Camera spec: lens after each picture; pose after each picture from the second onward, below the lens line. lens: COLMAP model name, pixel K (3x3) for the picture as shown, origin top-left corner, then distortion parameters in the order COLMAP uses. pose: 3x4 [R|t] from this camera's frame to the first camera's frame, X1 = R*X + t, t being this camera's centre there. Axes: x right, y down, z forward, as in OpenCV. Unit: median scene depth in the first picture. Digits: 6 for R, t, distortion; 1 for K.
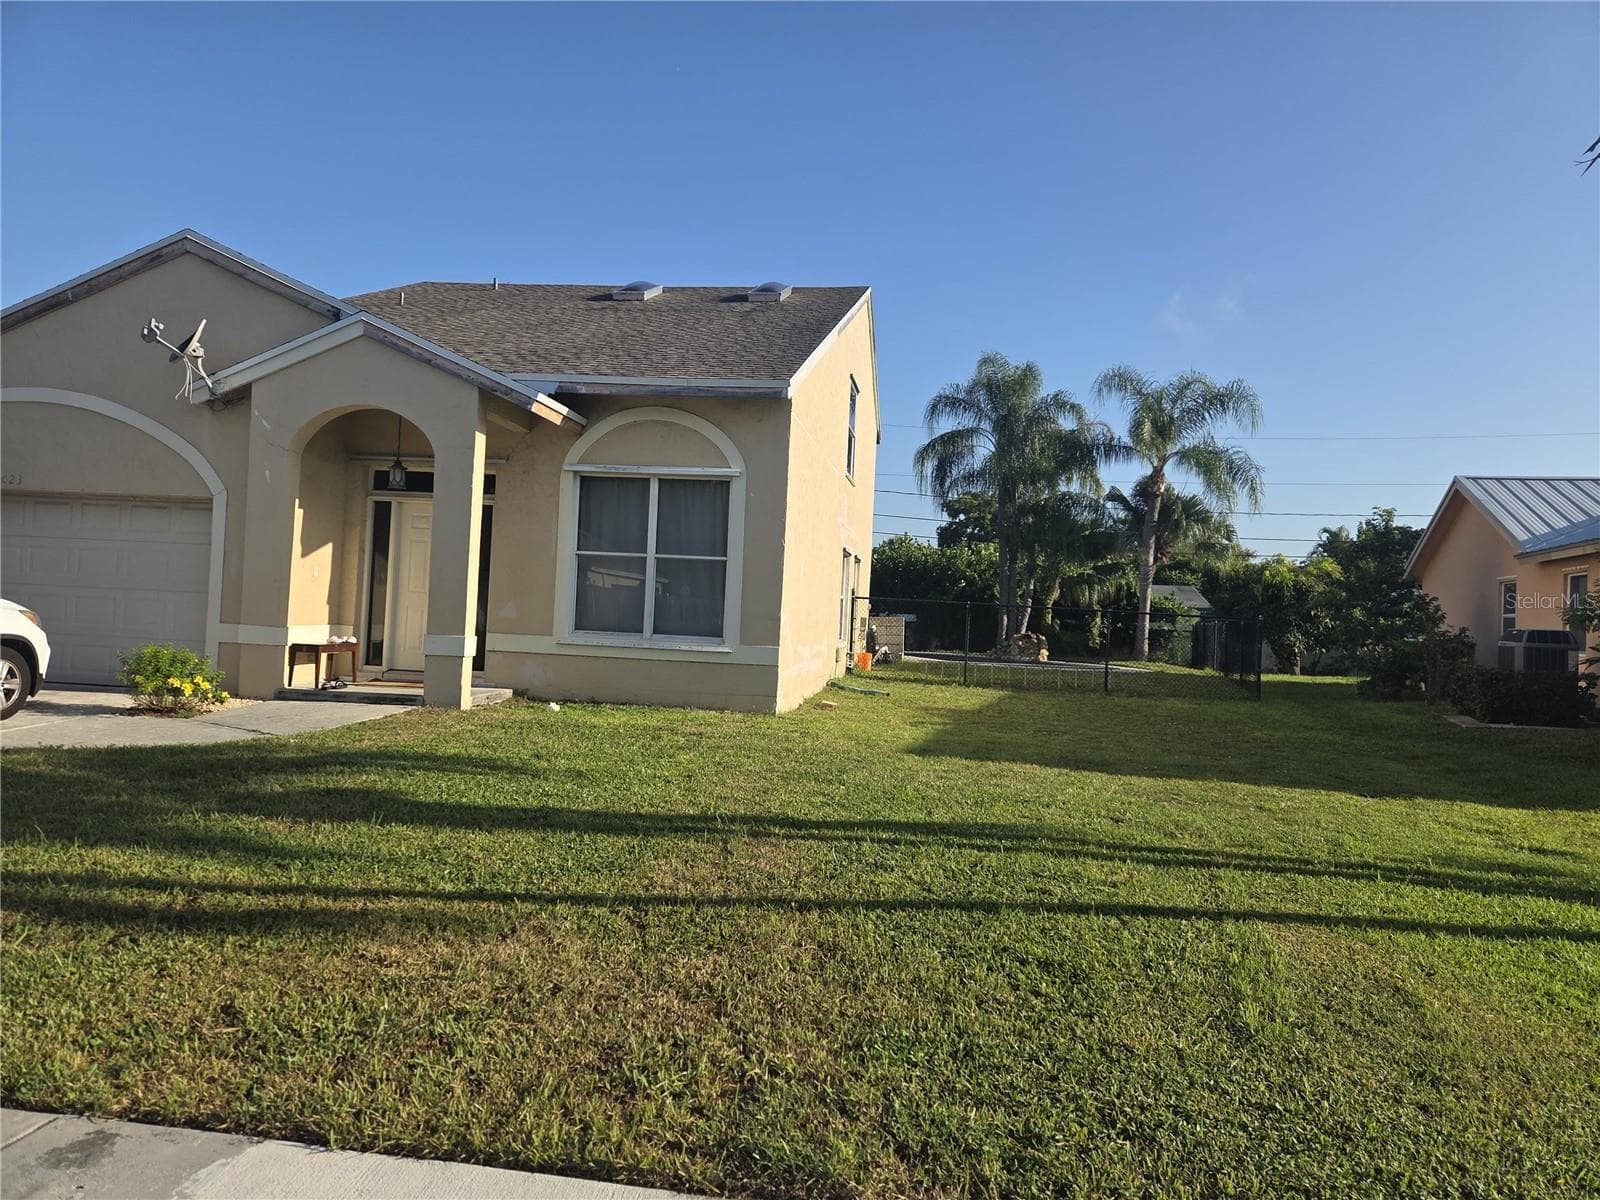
lens RADIAL K [[1084.8, 0, 807.1], [0, 1084.8, 599.9], [0, 0, 1]] dist [0.081988, -0.073102]
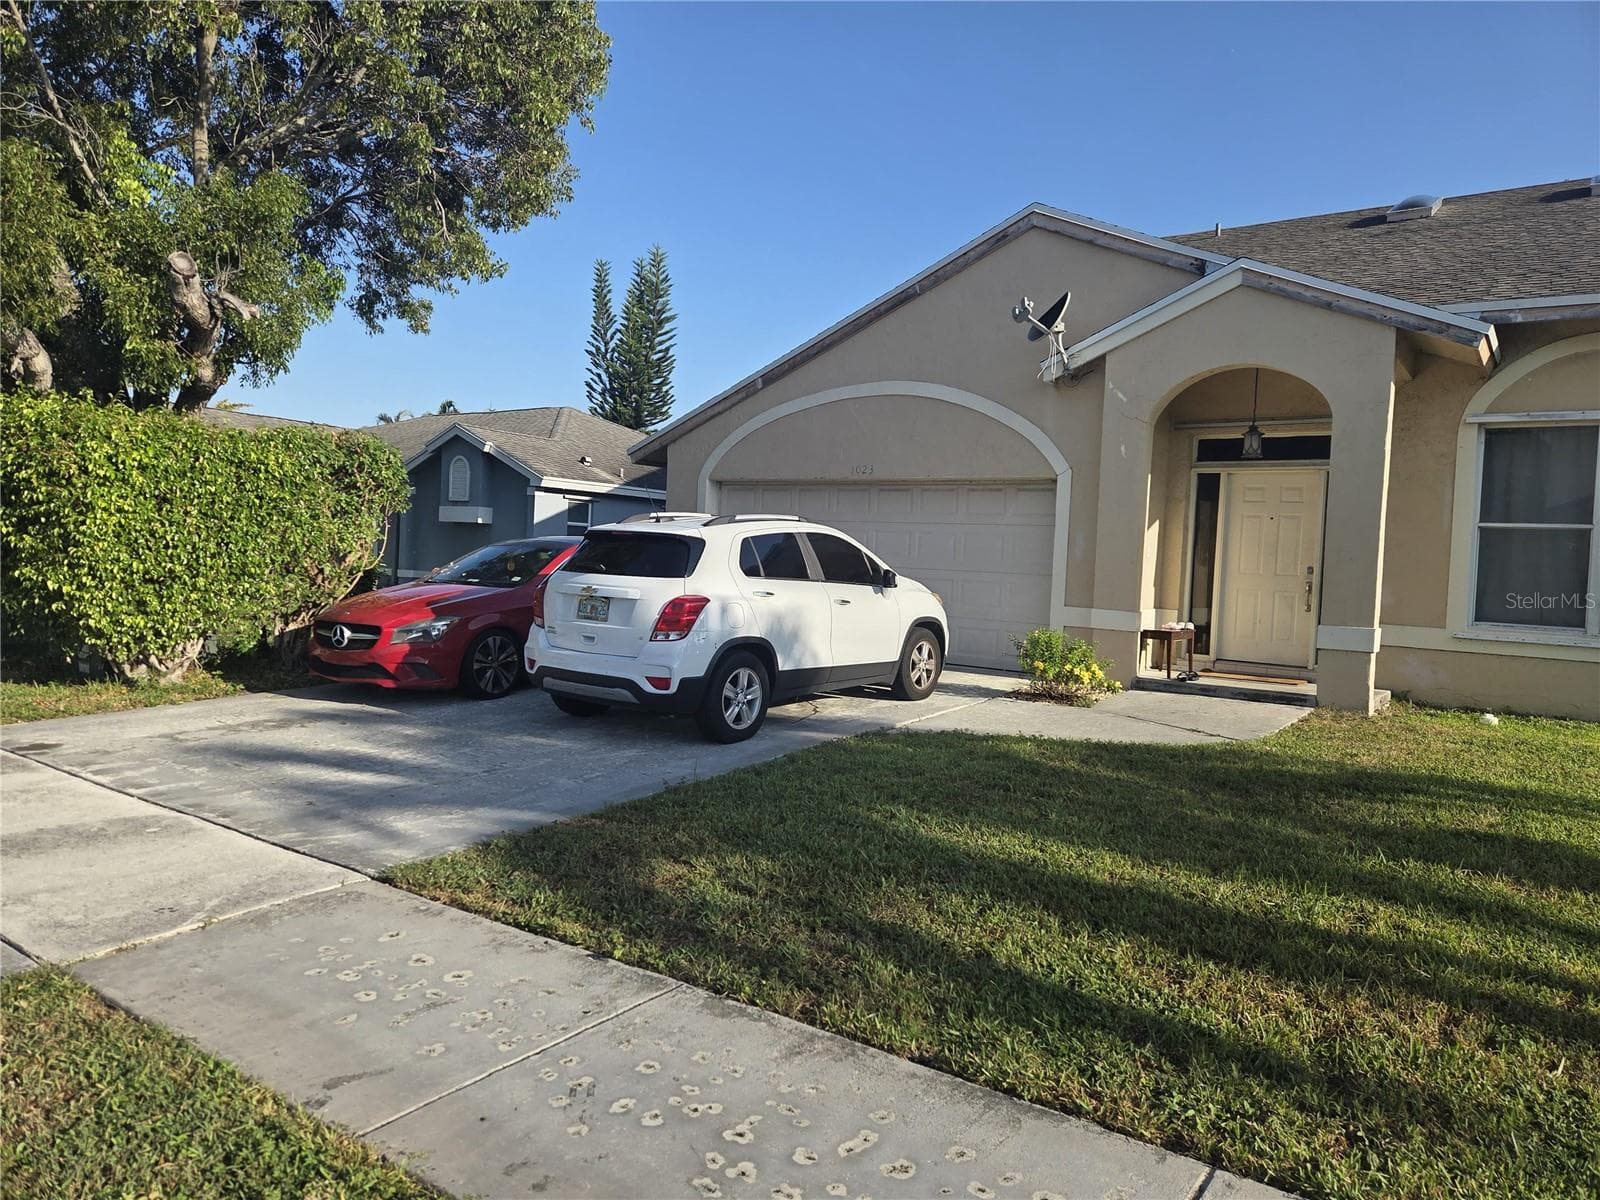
lens RADIAL K [[1068.9, 0, 767.9], [0, 1068.9, 605.5], [0, 0, 1]] dist [0.080366, -0.062042]
pose [[0.876915, 0.016258, -0.480371, -0.290620], [-0.000634, 0.999466, 0.032669, -0.010258], [0.480646, -0.028343, 0.876457, 0.038471]]
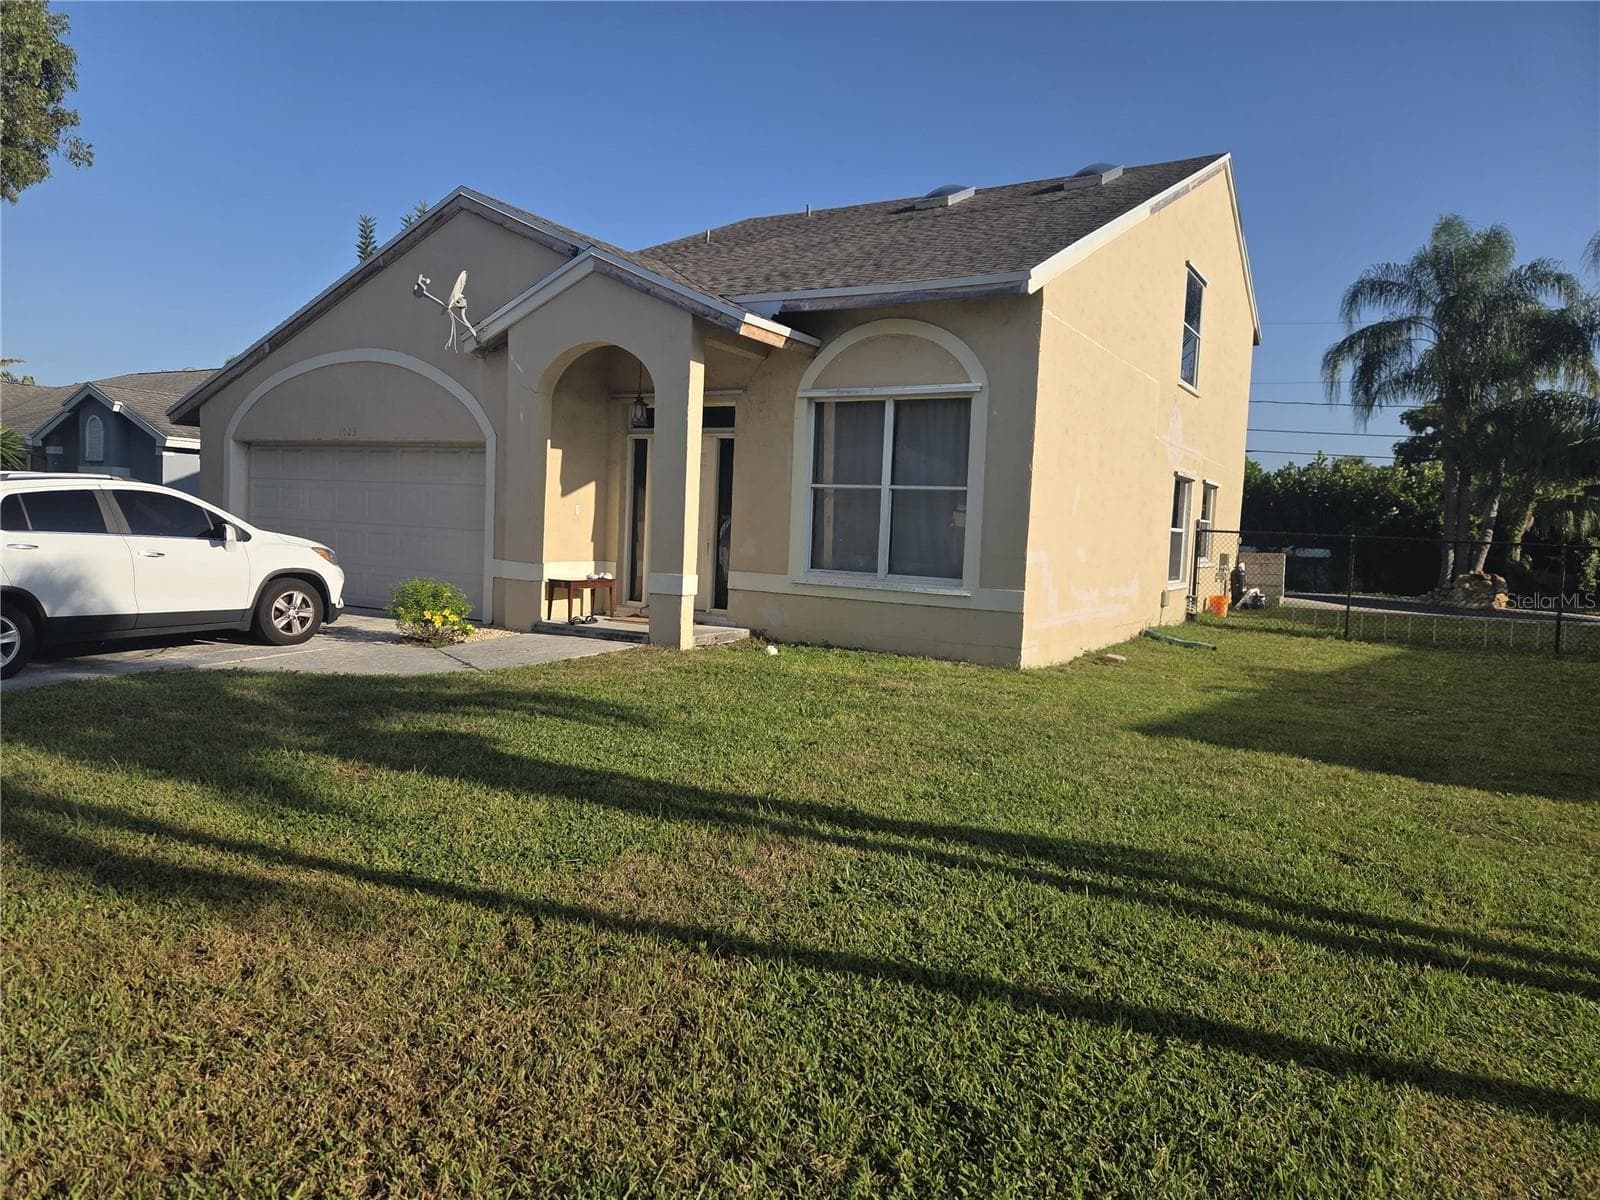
lens RADIAL K [[1075.8, 0, 786.4], [0, 1075.8, 586.7], [0, 0, 1]] dist [0.083955, -0.069394]
pose [[0.914942, 0.015616, -0.403282, 0.145735], [0.004533, 0.998791, 0.048959, -0.002278], [0.403559, -0.046623, 0.913765, 0.148640]]
